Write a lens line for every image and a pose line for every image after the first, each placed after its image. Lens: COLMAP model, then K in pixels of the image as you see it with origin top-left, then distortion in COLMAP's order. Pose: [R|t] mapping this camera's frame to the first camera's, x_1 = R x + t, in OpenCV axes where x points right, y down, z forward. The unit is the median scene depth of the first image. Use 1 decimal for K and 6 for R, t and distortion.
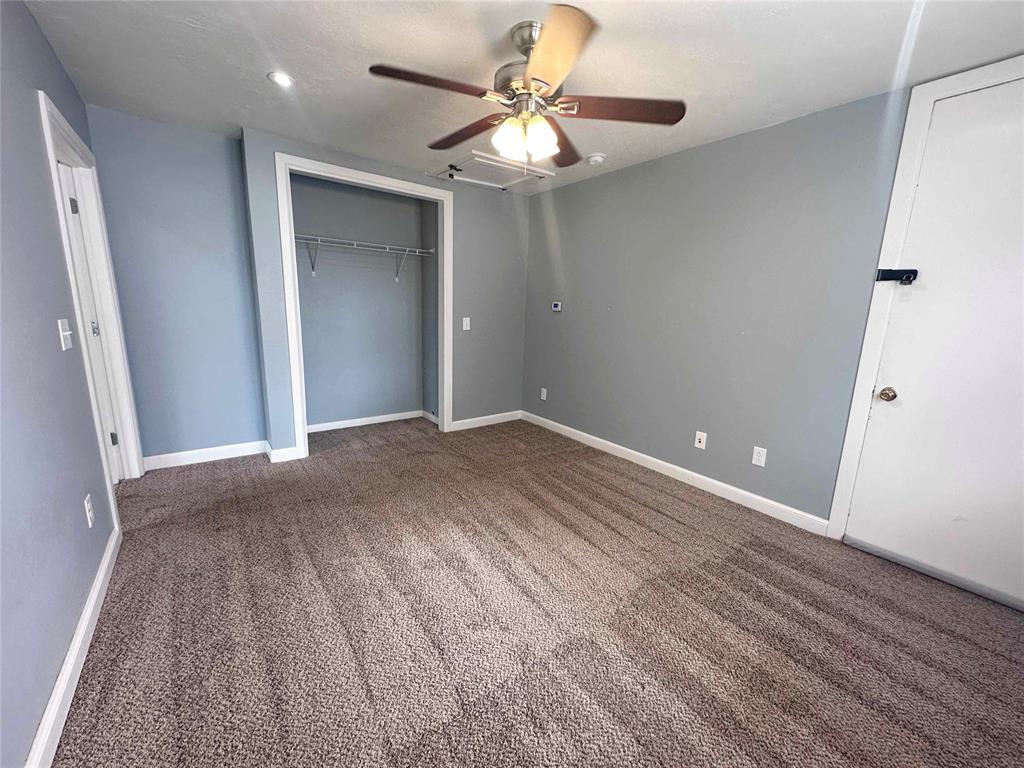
lens RADIAL K [[408.8, 0, 513.7], [0, 408.8, 382.8], [0, 0, 1]] dist [-0.001822, -0.000065]
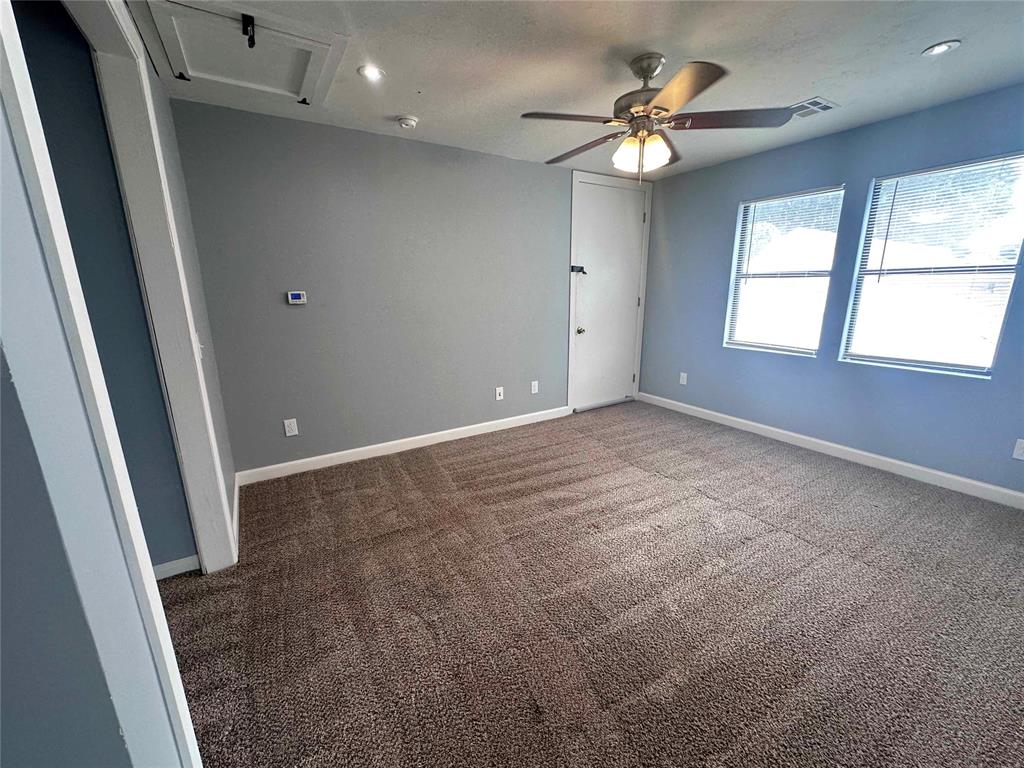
lens RADIAL K [[408.8, 0, 514.6], [0, 408.8, 386.4], [0, 0, 1]] dist [-0.001822, -0.000065]
pose [[0.093031, -0.285788, 0.953766, -0.762205], [0.190807, 0.945284, 0.264635, -0.213539], [-0.977209, 0.157366, 0.142472, 0.762311]]
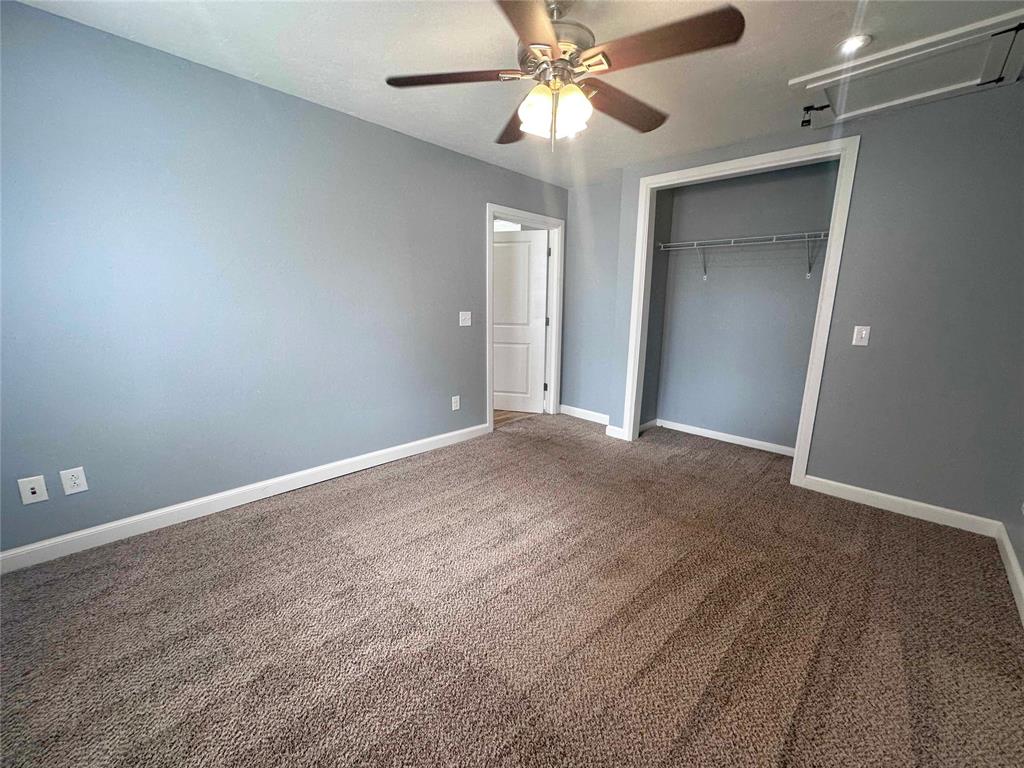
lens RADIAL K [[408.8, 0, 510.1], [0, 408.8, 383.7], [0, 0, 1]] dist [-0.001822, -0.000065]
pose [[0.150958, 0.167172, -0.974303, 0.583341], [-0.194716, 0.971317, 0.136490, -0.070676], [0.969174, 0.169108, 0.179179, 0.496989]]
